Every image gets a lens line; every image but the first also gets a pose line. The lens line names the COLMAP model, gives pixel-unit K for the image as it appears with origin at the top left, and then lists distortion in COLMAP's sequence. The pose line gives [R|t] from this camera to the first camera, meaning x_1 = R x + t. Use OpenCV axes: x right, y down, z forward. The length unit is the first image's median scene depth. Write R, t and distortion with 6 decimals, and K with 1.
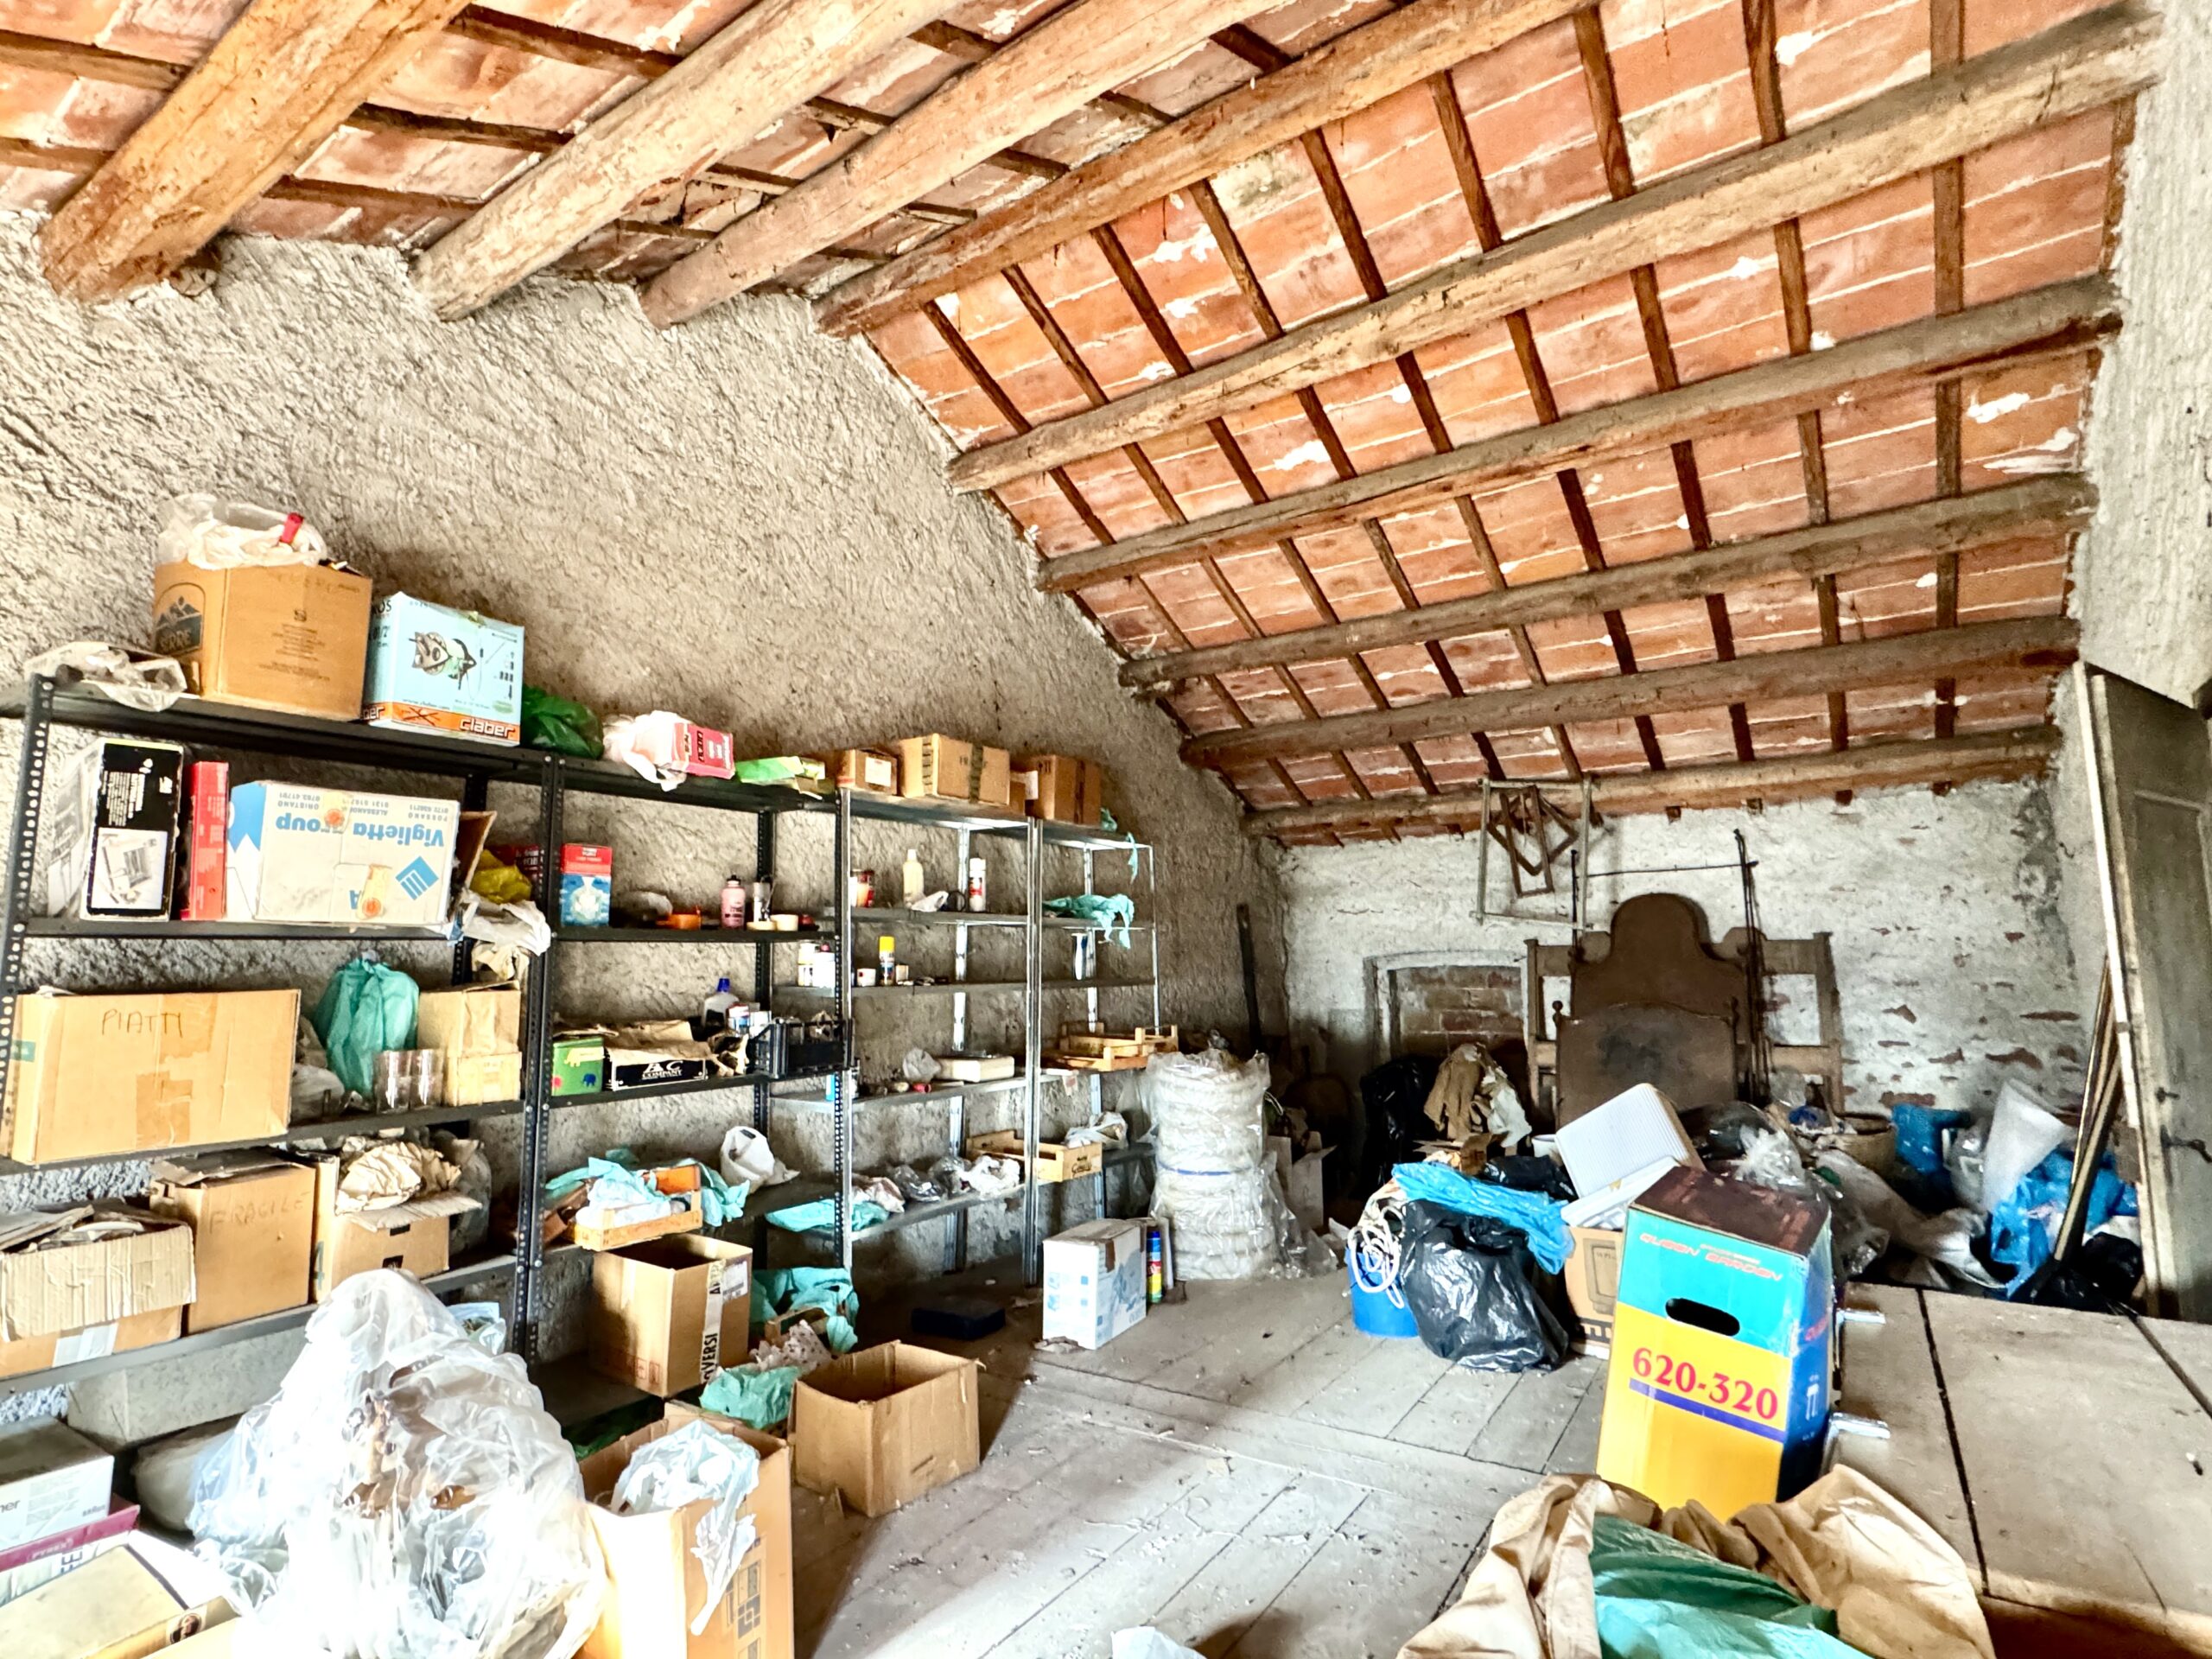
lens RADIAL K [[1075.2, 0, 1098.1], [0, 1075.2, 830.9], [0, 0, 1]] dist [-0.000426, 0.000382]
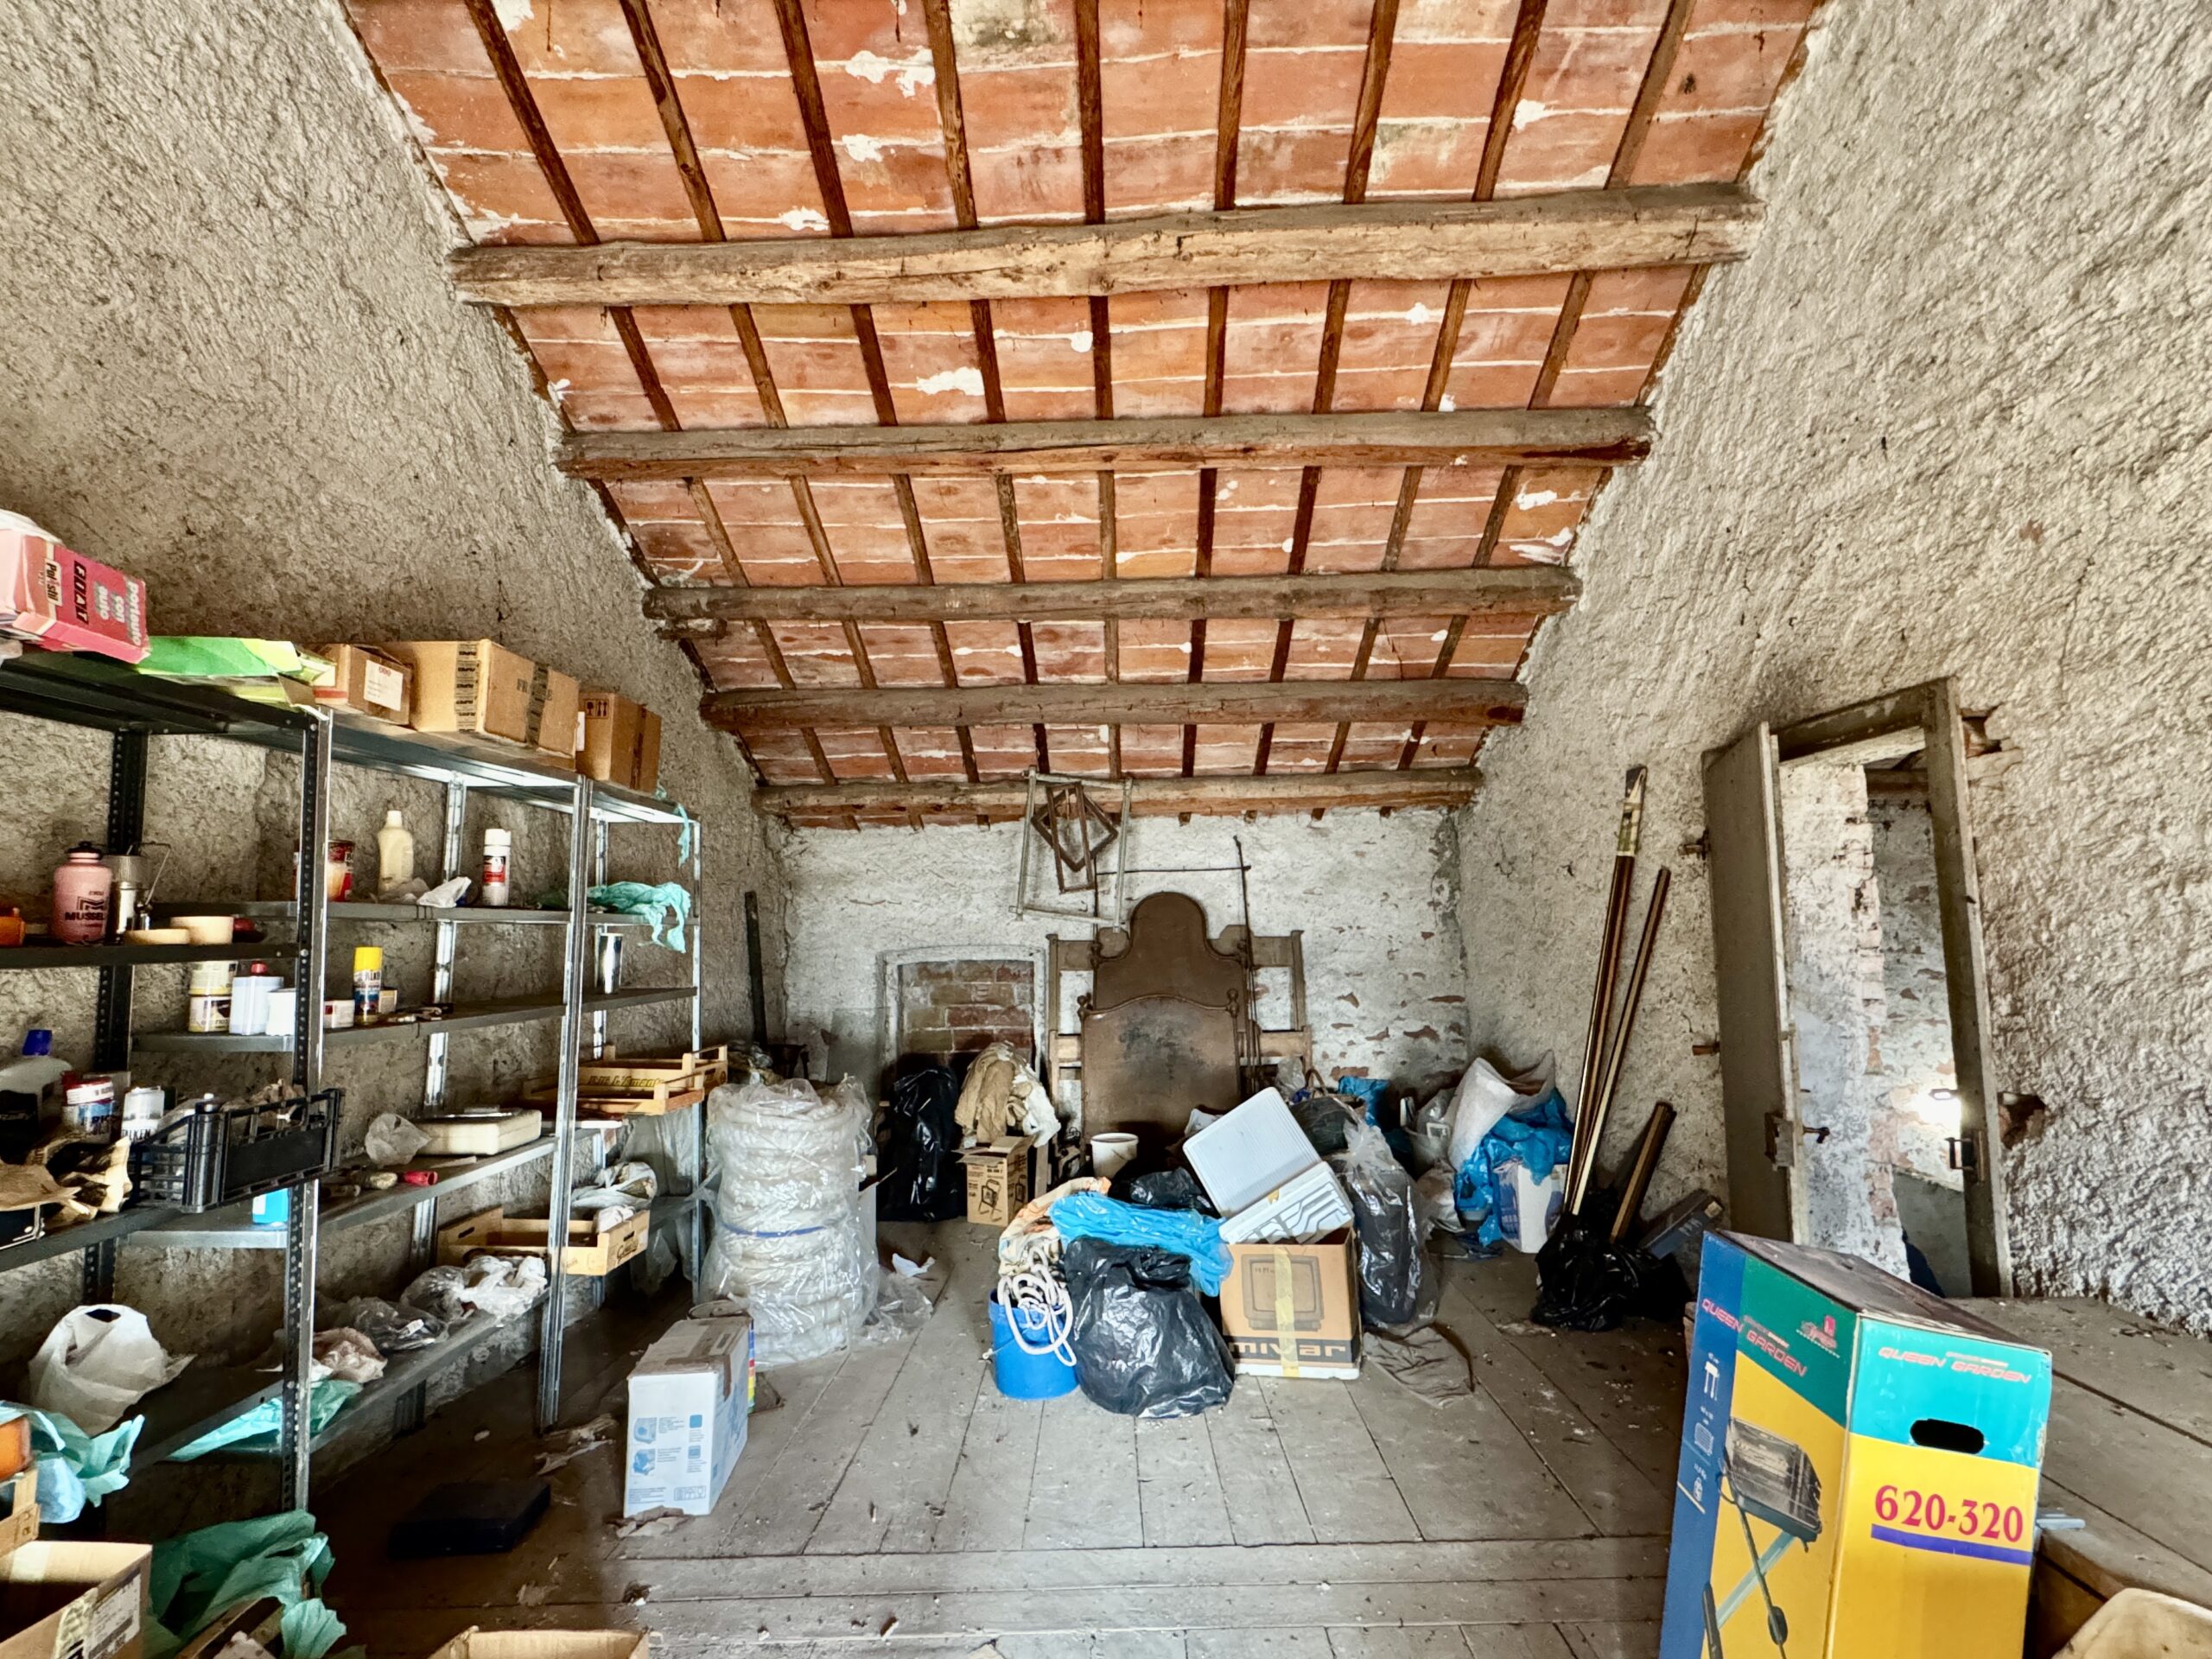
lens RADIAL K [[1075.2, 0, 1112.9], [0, 1075.2, 828.3], [0, 0, 1]] dist [-0.000426, 0.000382]
pose [[0.839322, 0.054194, 0.540927, -0.163453], [-0.062502, 0.998040, -0.003010, 0.002968], [-0.540030, -0.031283, 0.841064, 0.215055]]
